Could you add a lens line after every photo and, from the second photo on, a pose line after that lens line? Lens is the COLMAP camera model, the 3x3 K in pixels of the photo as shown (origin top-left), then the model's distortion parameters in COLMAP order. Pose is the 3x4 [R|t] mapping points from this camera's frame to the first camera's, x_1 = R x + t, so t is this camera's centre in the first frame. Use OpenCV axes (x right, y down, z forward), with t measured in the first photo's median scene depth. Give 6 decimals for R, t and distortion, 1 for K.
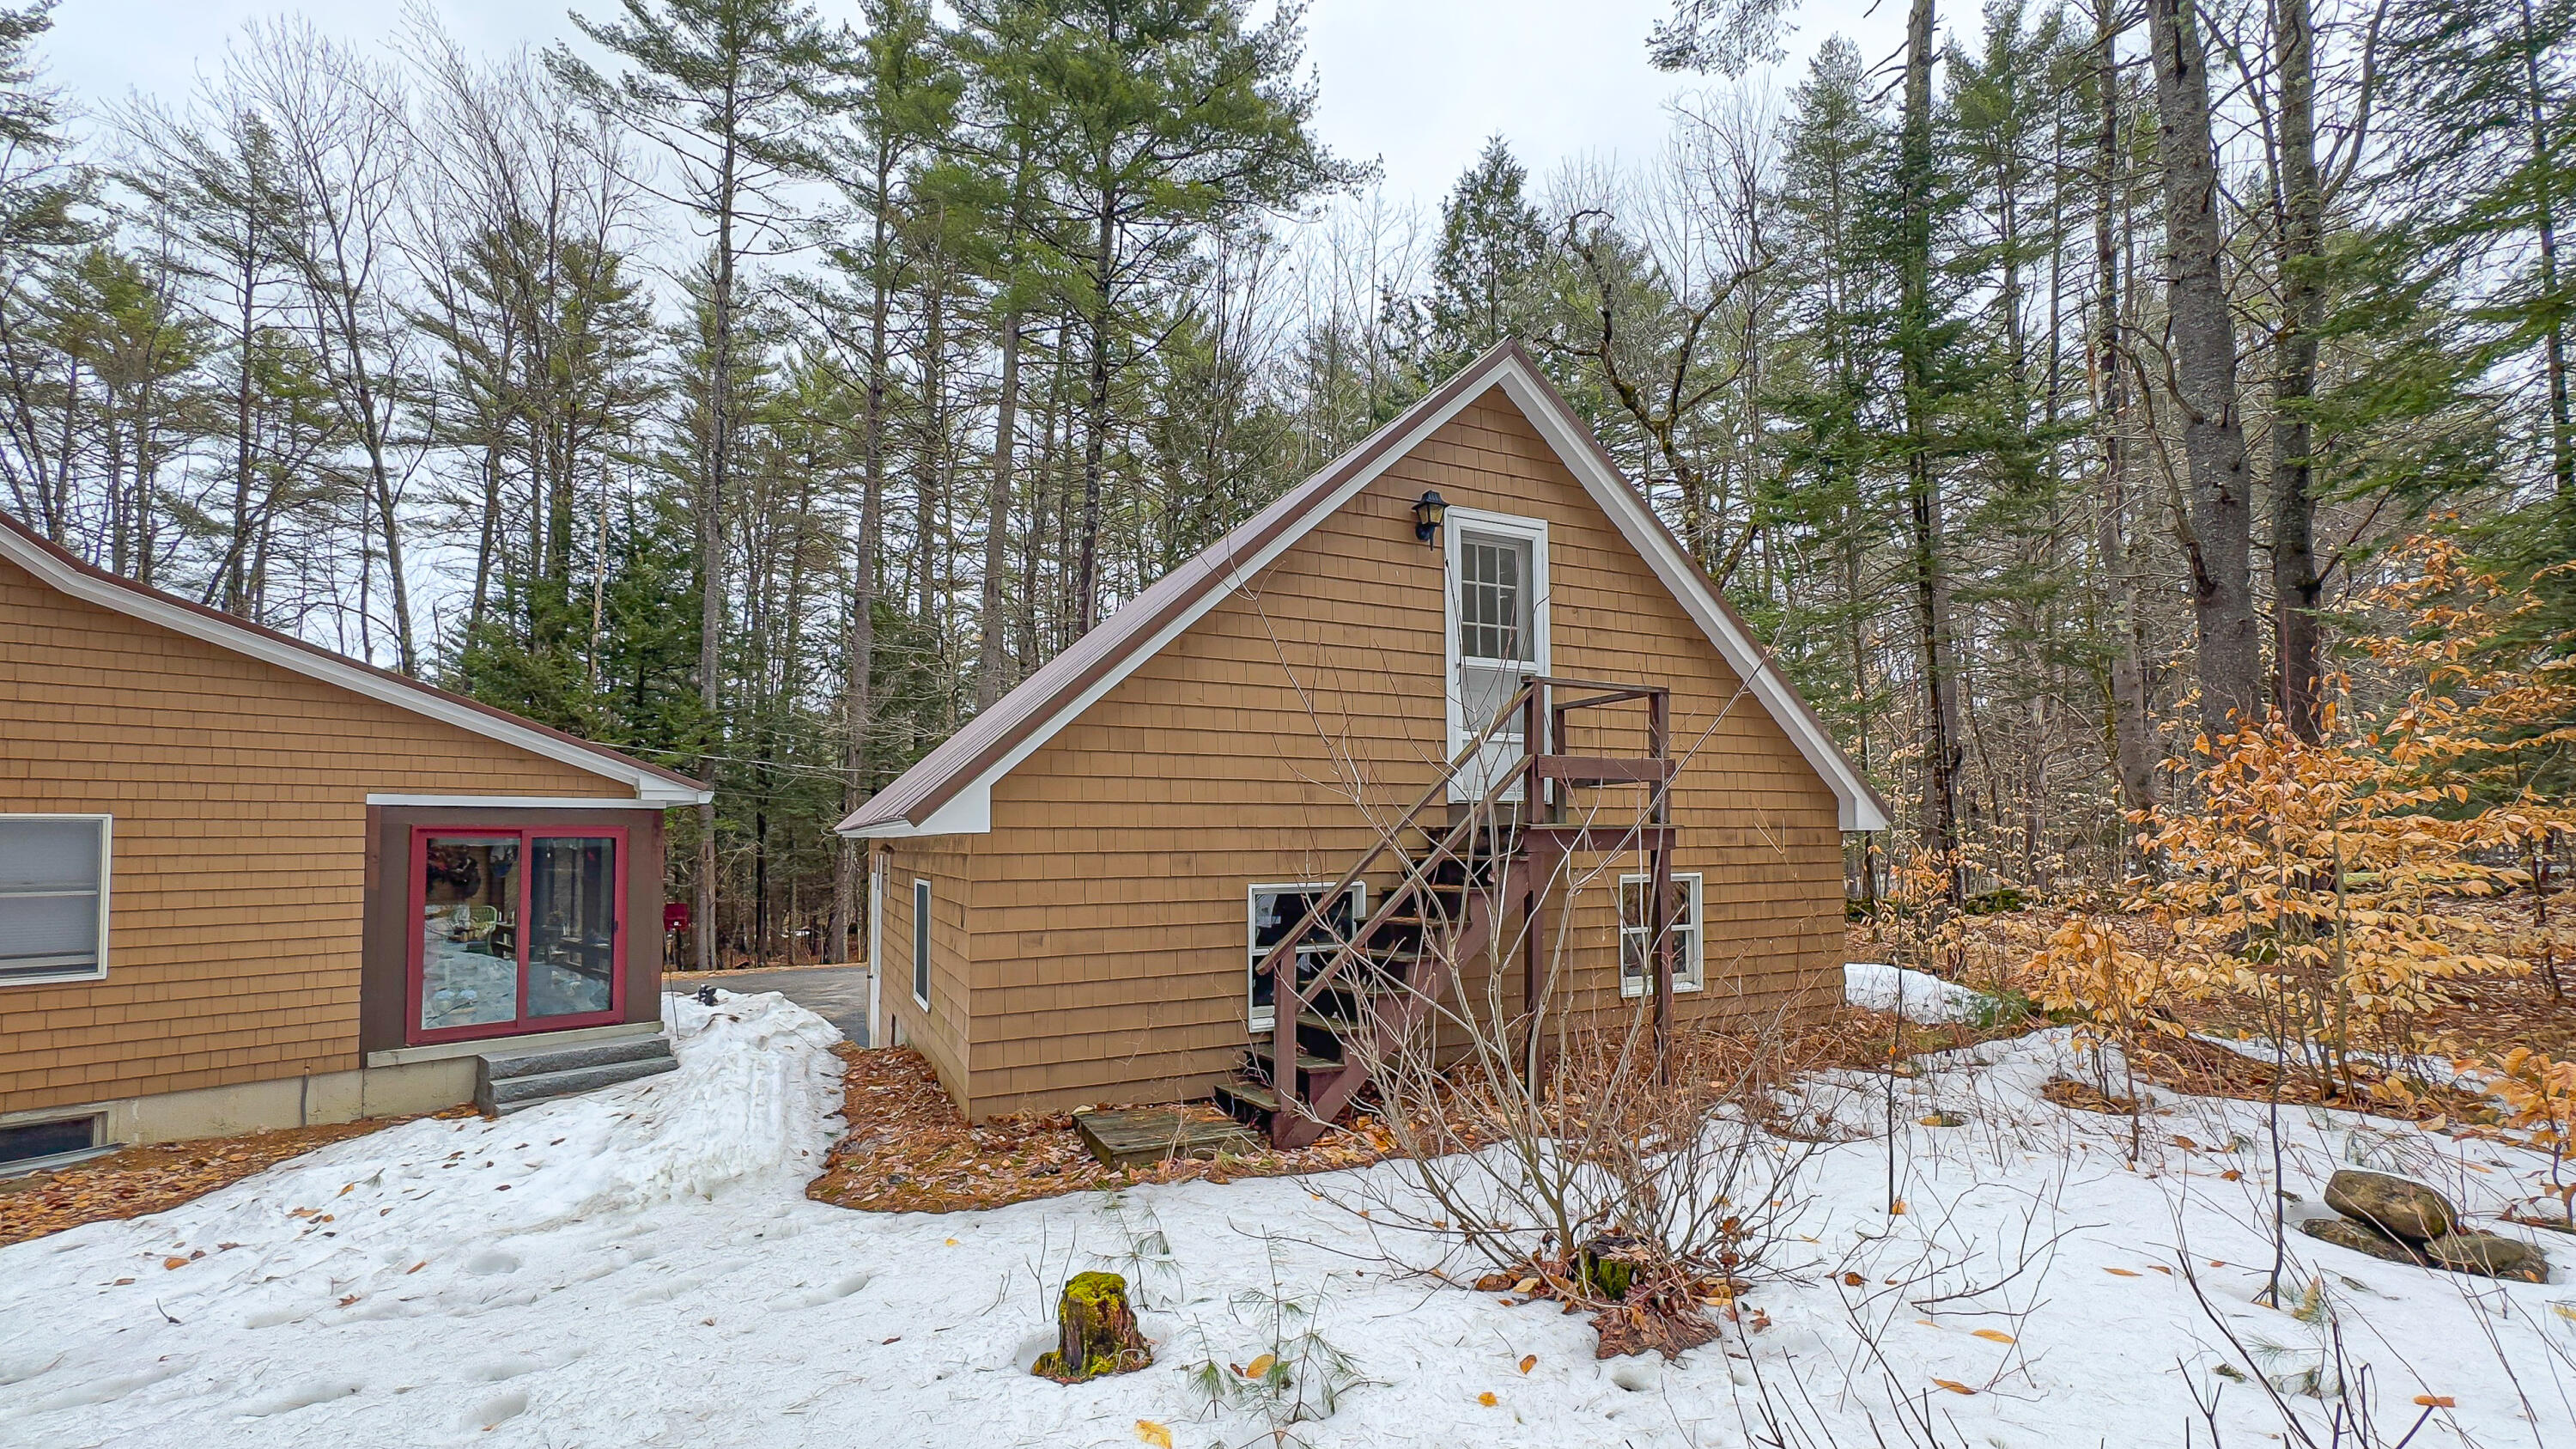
lens RADIAL K [[1051.7, 0, 1276.1], [0, 1051.7, 788.4], [0, 0, 1]] dist [-0.001733, 0.000006]
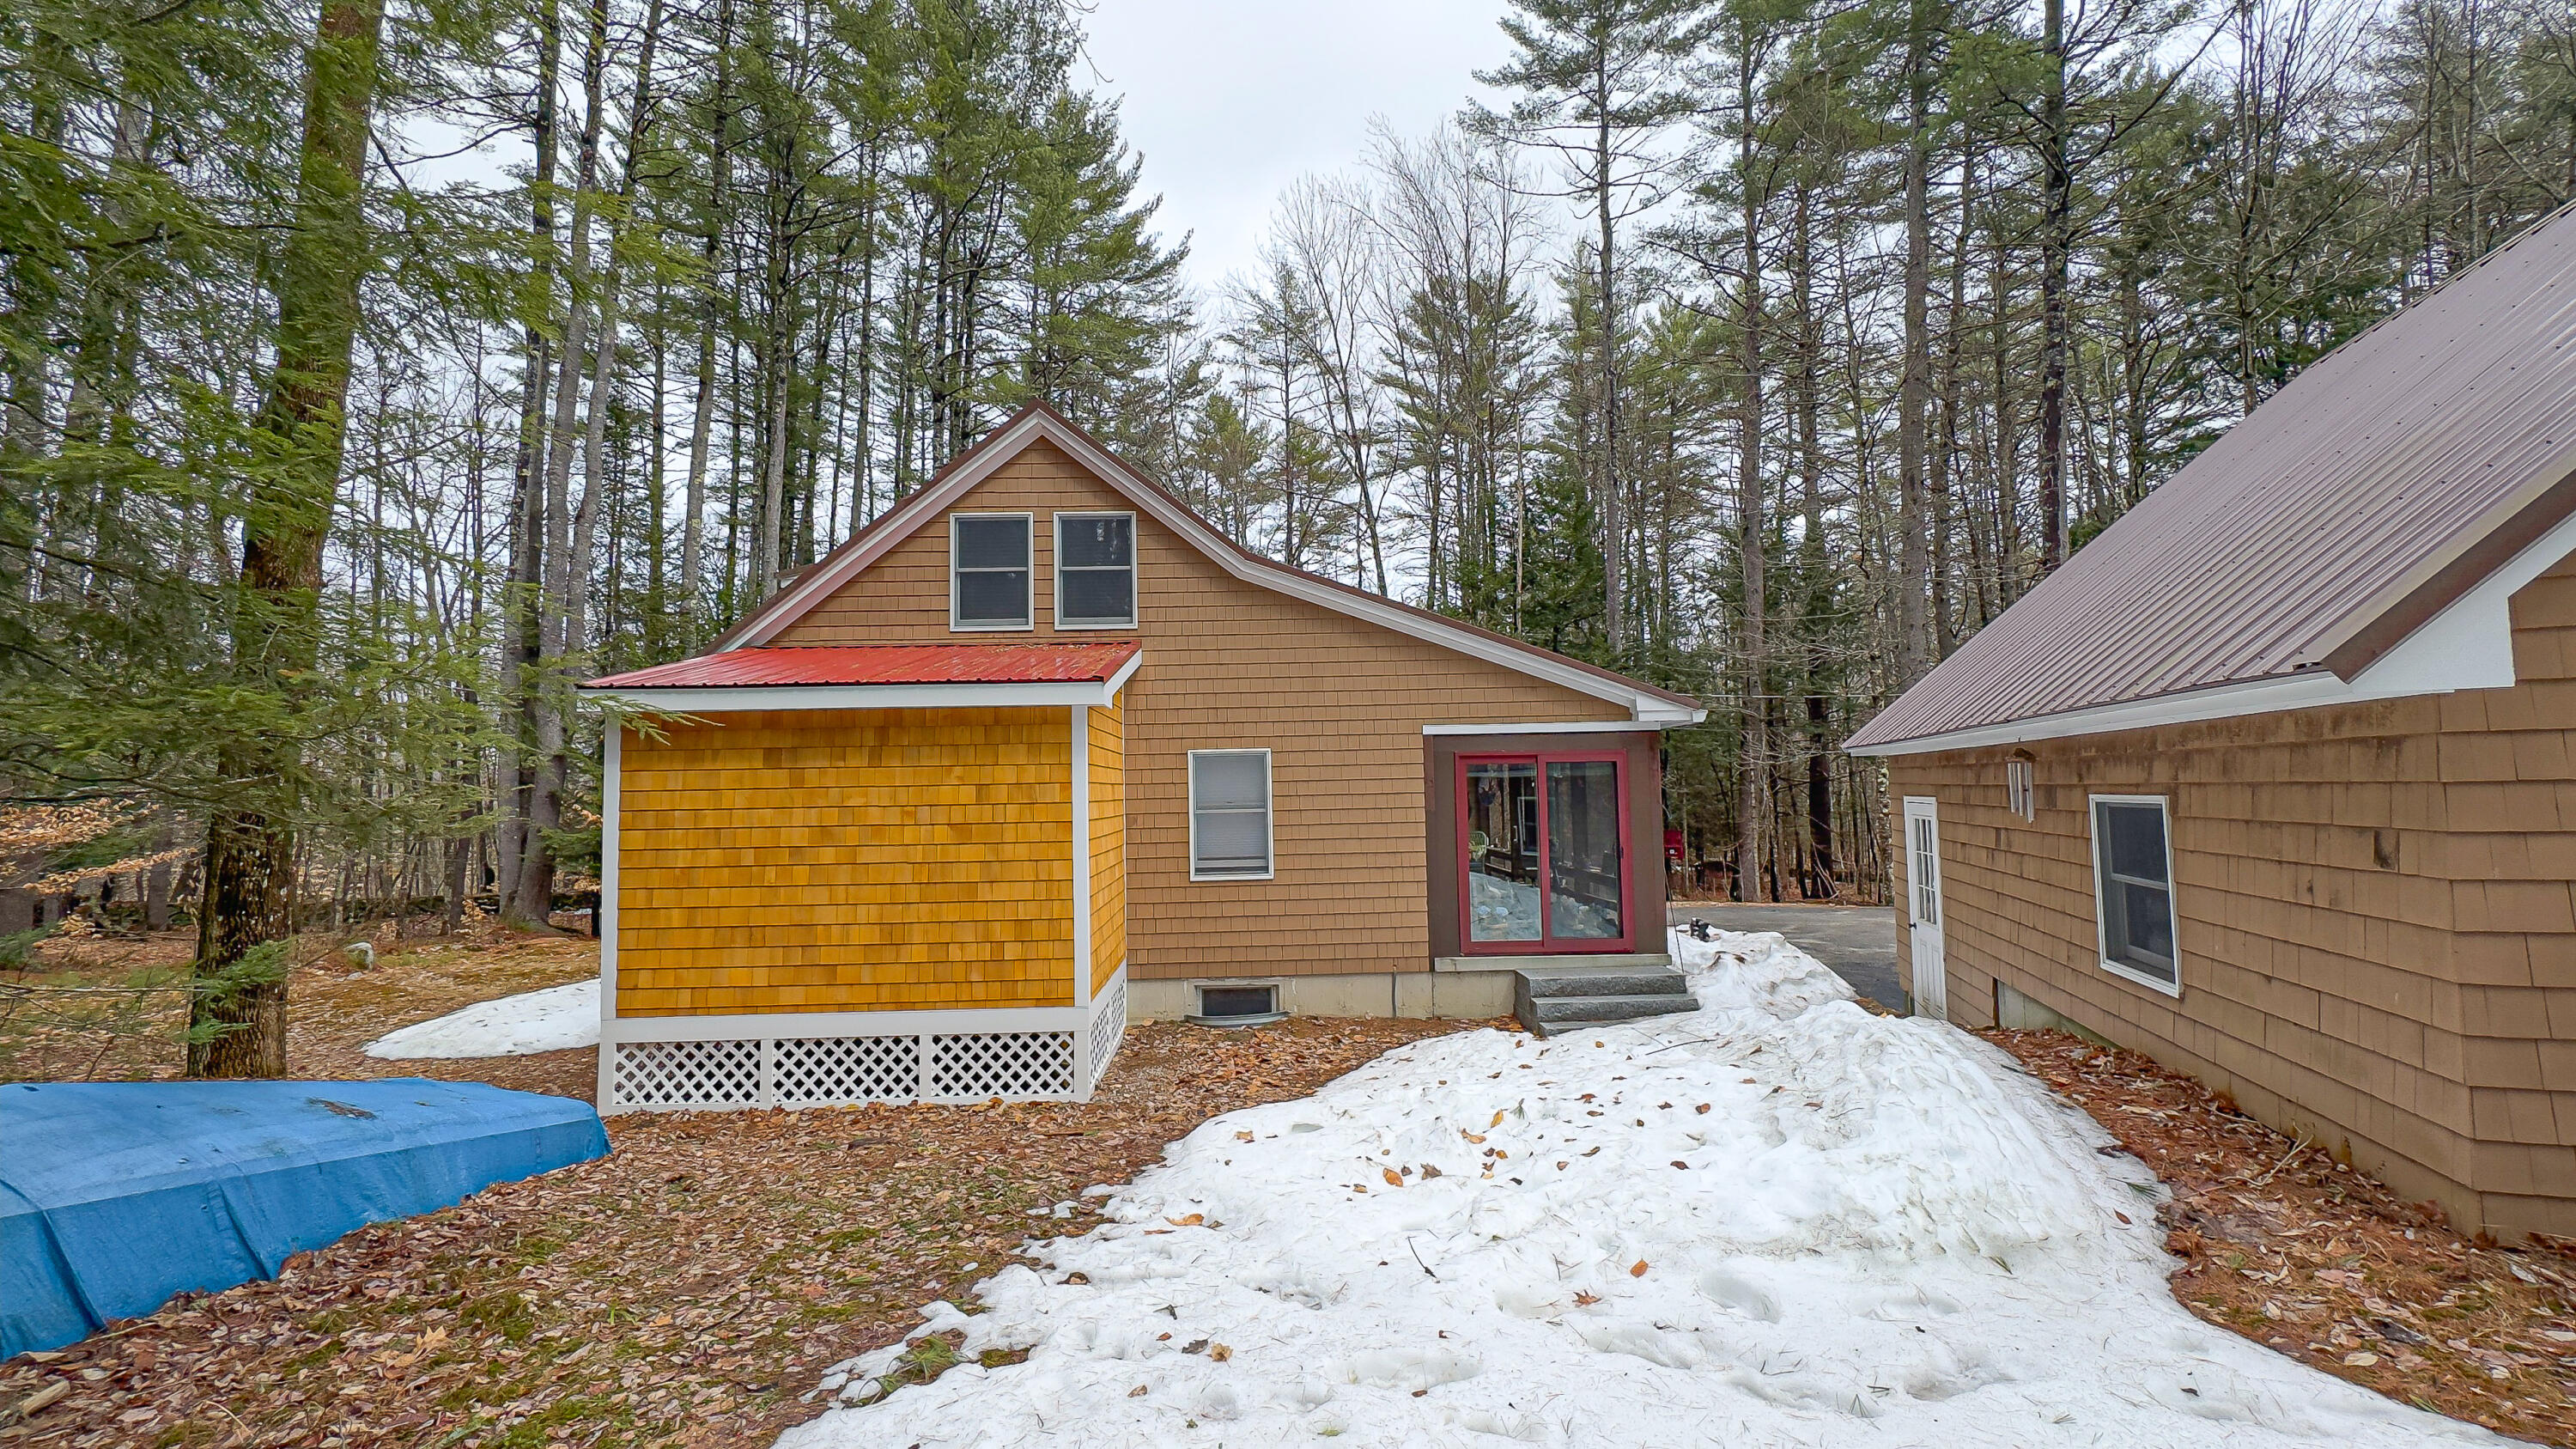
lens RADIAL K [[1042.6, 0, 1292.2], [0, 1042.6, 694.5], [0, 0, 1]] dist [-0.001063, 0.000001]
pose [[0.708875, -0.071224, -0.701729, -0.139727], [0.049610, 0.997459, -0.051124, 0.017385], [0.703587, 0.001427, 0.710608, 0.085162]]
